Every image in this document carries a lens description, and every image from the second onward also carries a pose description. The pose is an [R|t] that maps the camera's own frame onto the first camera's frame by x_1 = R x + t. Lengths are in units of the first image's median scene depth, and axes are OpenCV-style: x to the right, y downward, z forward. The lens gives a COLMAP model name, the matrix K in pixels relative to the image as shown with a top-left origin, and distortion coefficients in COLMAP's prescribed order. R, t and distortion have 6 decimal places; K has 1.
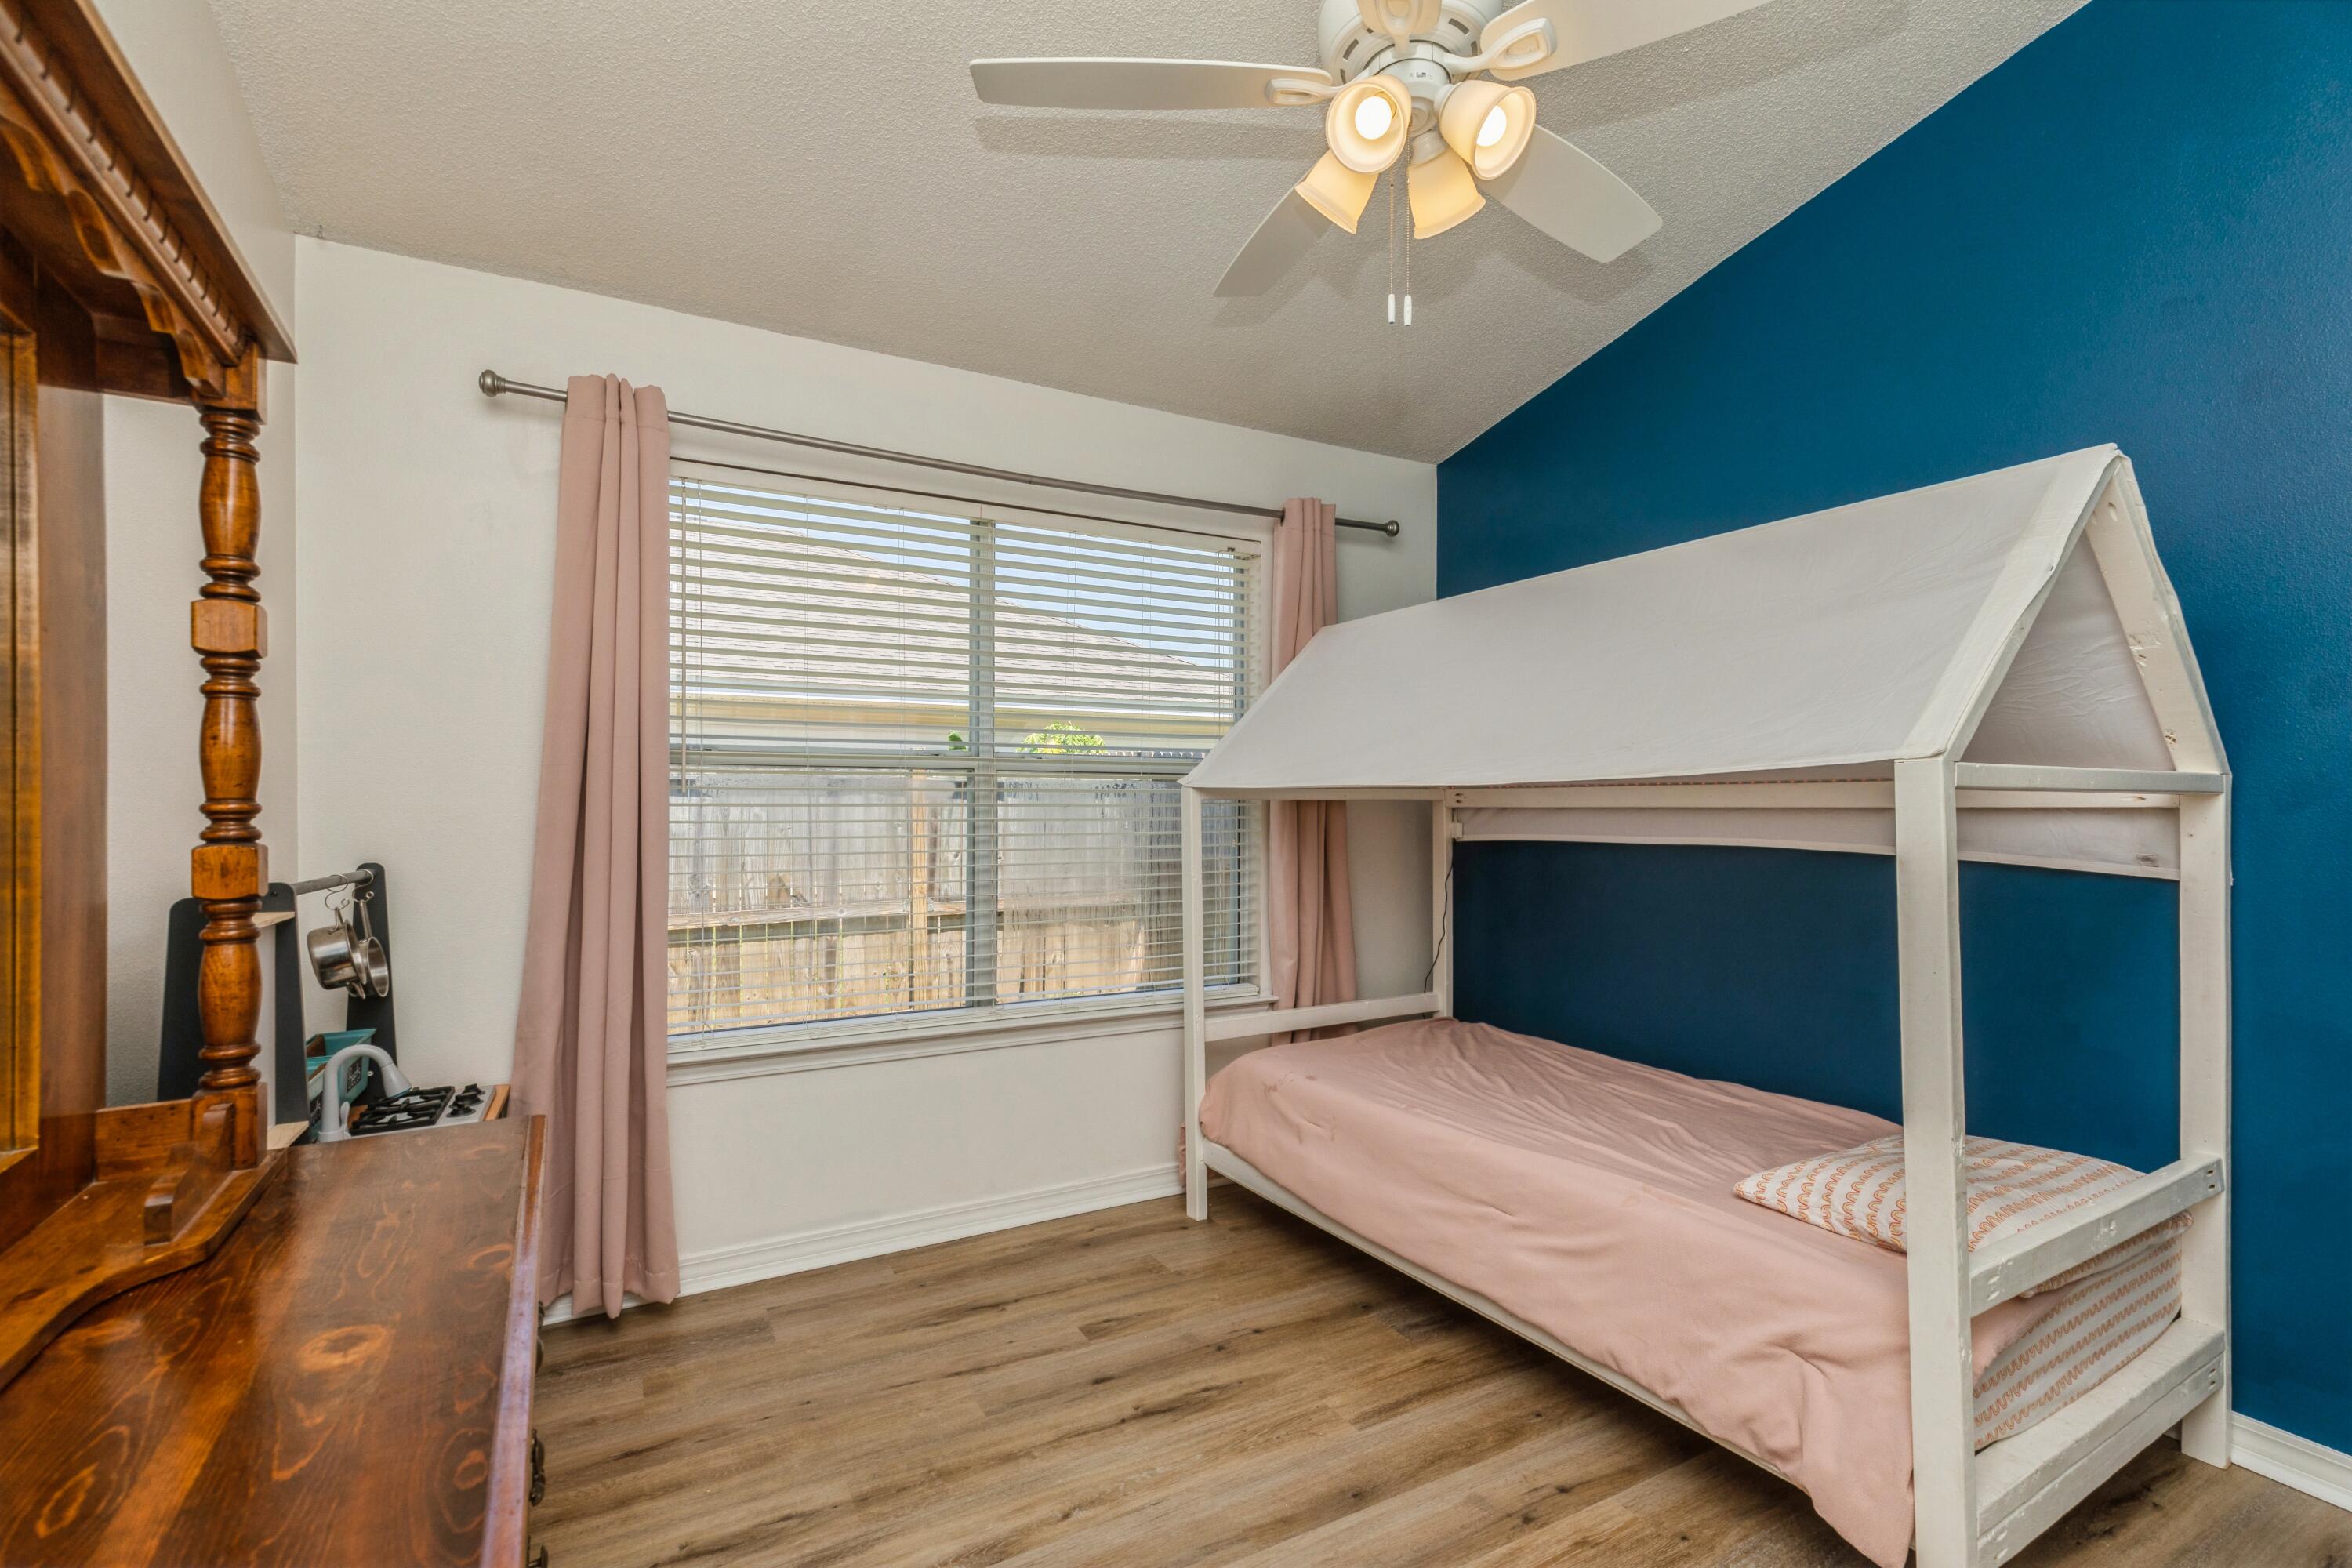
lens RADIAL K [[1063.4, 0, 1171.3], [0, 1063.4, 799.0], [0, 0, 1]] dist [0.000592, -0.000070]
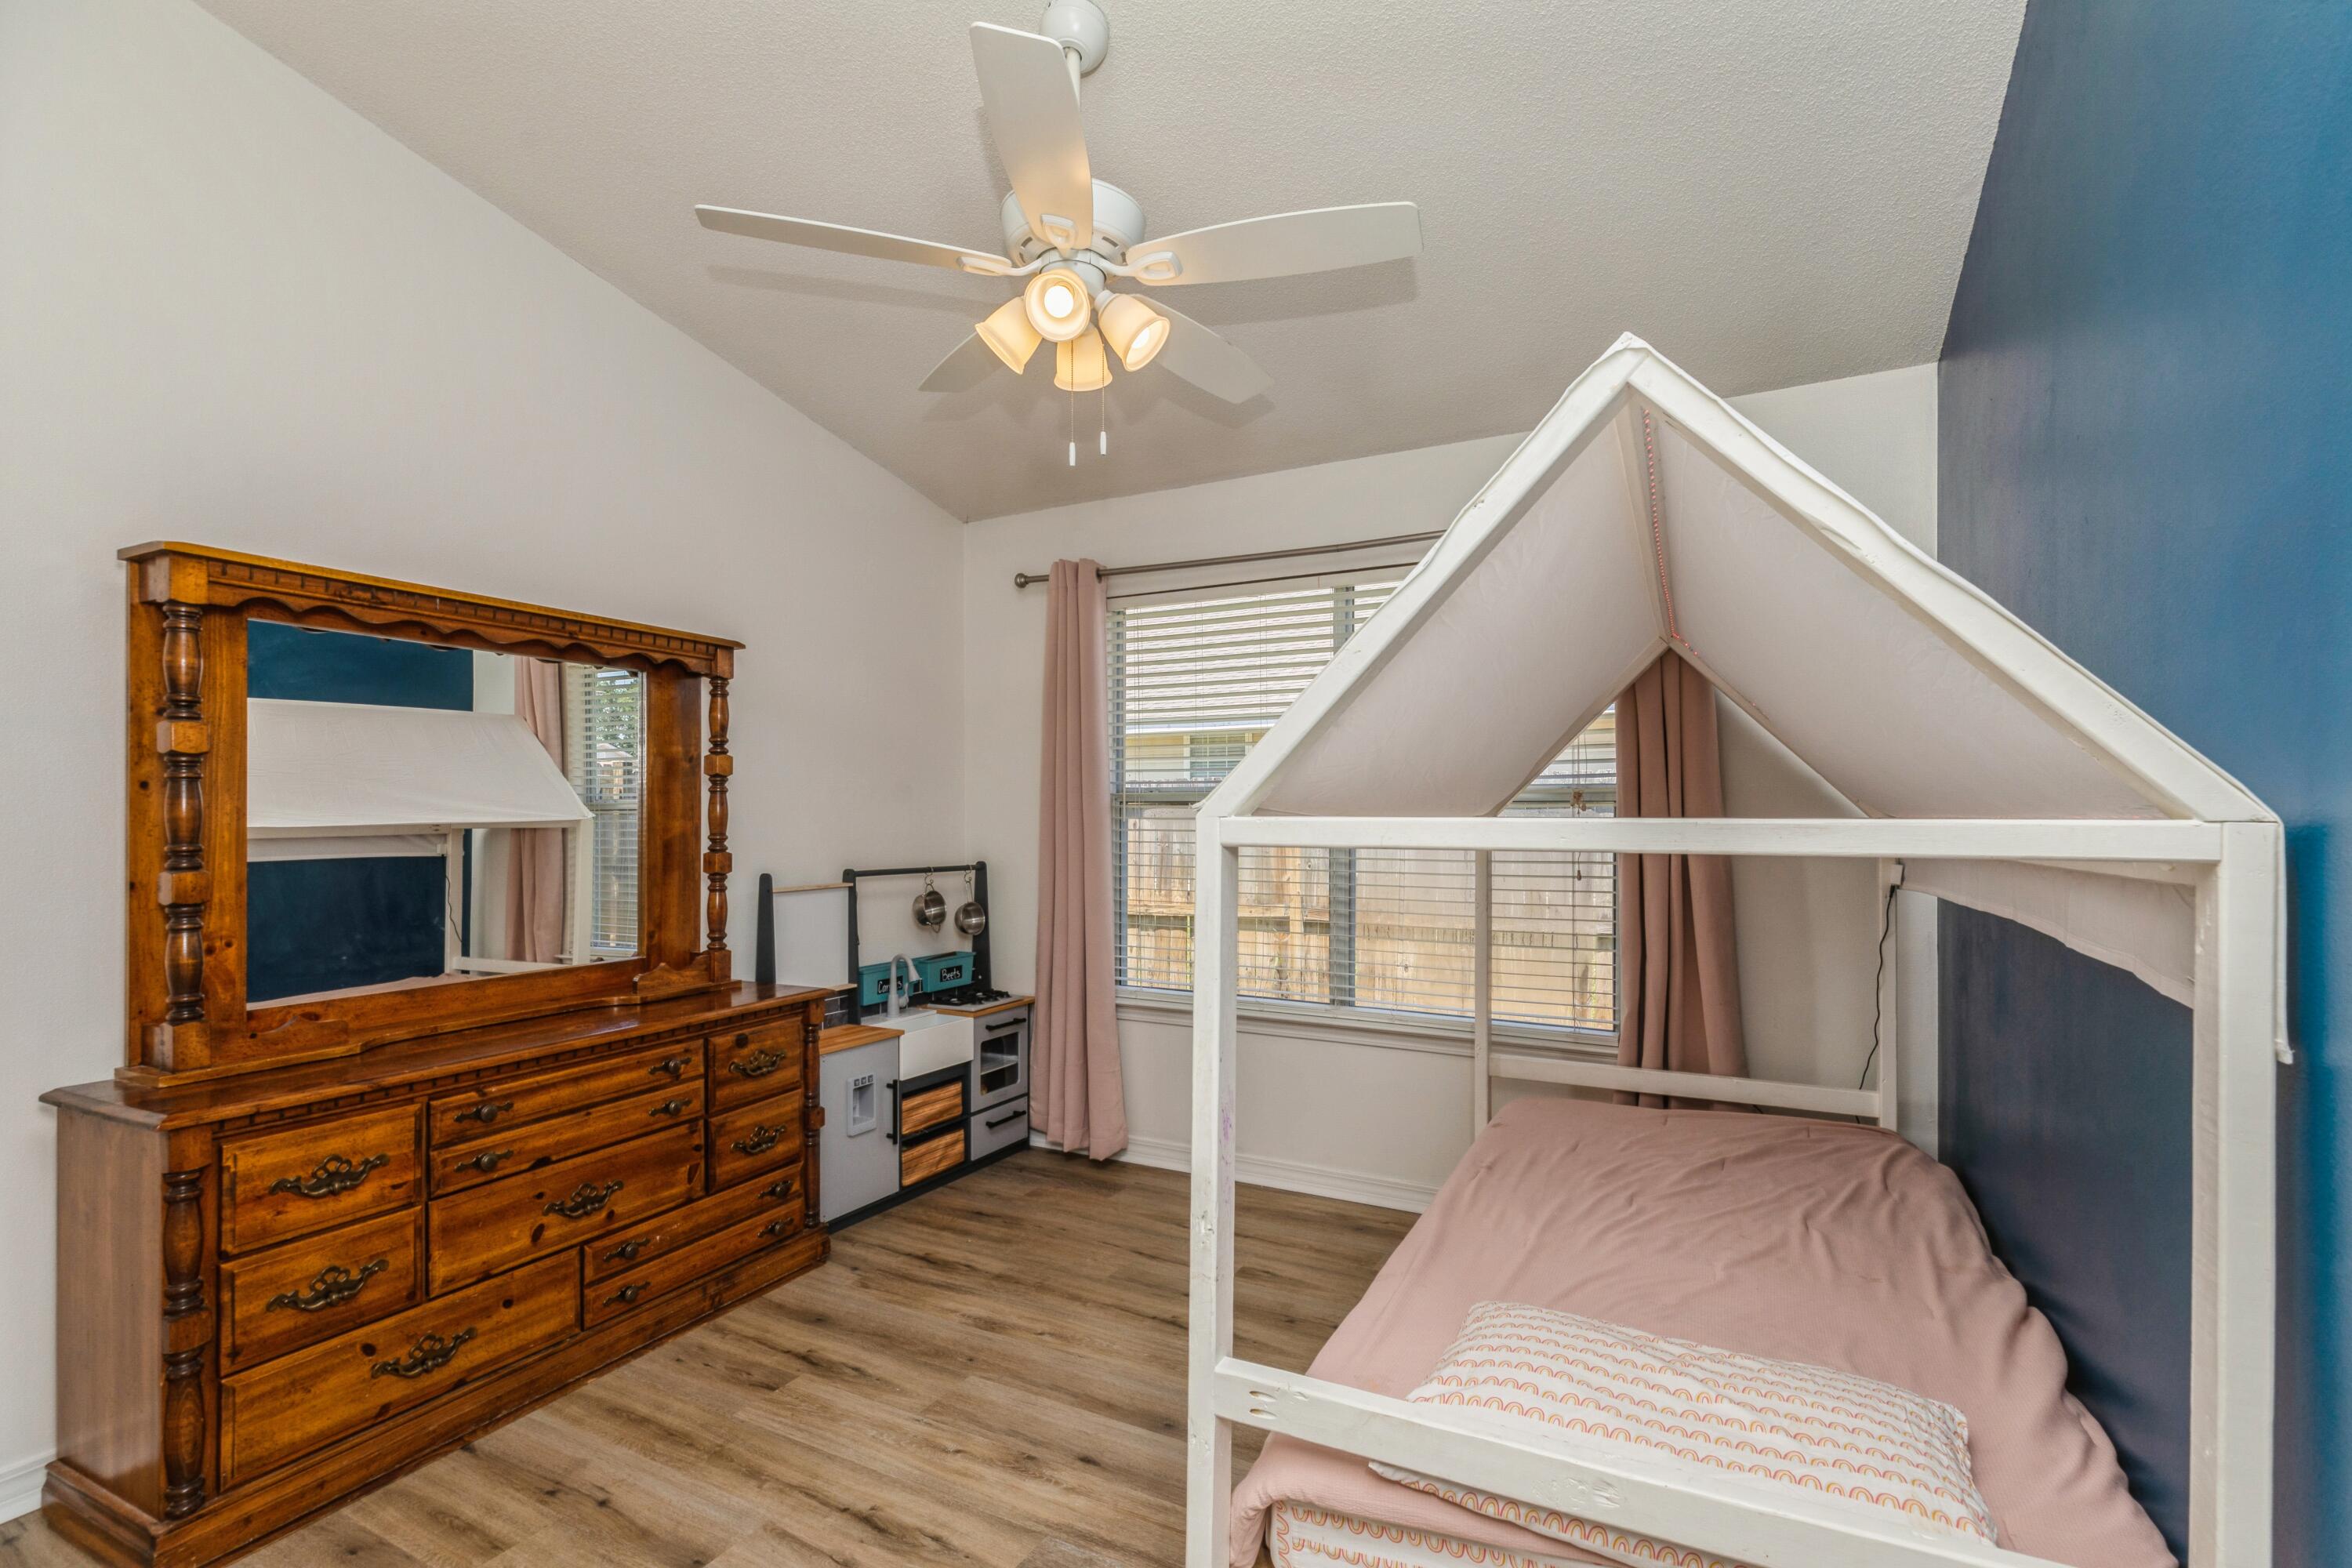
lens RADIAL K [[1054.2, 0, 1187.7], [0, 1054.2, 815.1], [0, 0, 1]] dist [0.002390, -0.000282]
pose [[0.550722, -0.001572, -0.834687, 0.865100], [-0.005201, 0.999972, -0.005314, -0.007107], [0.834672, 0.007268, 0.550699, 0.282611]]
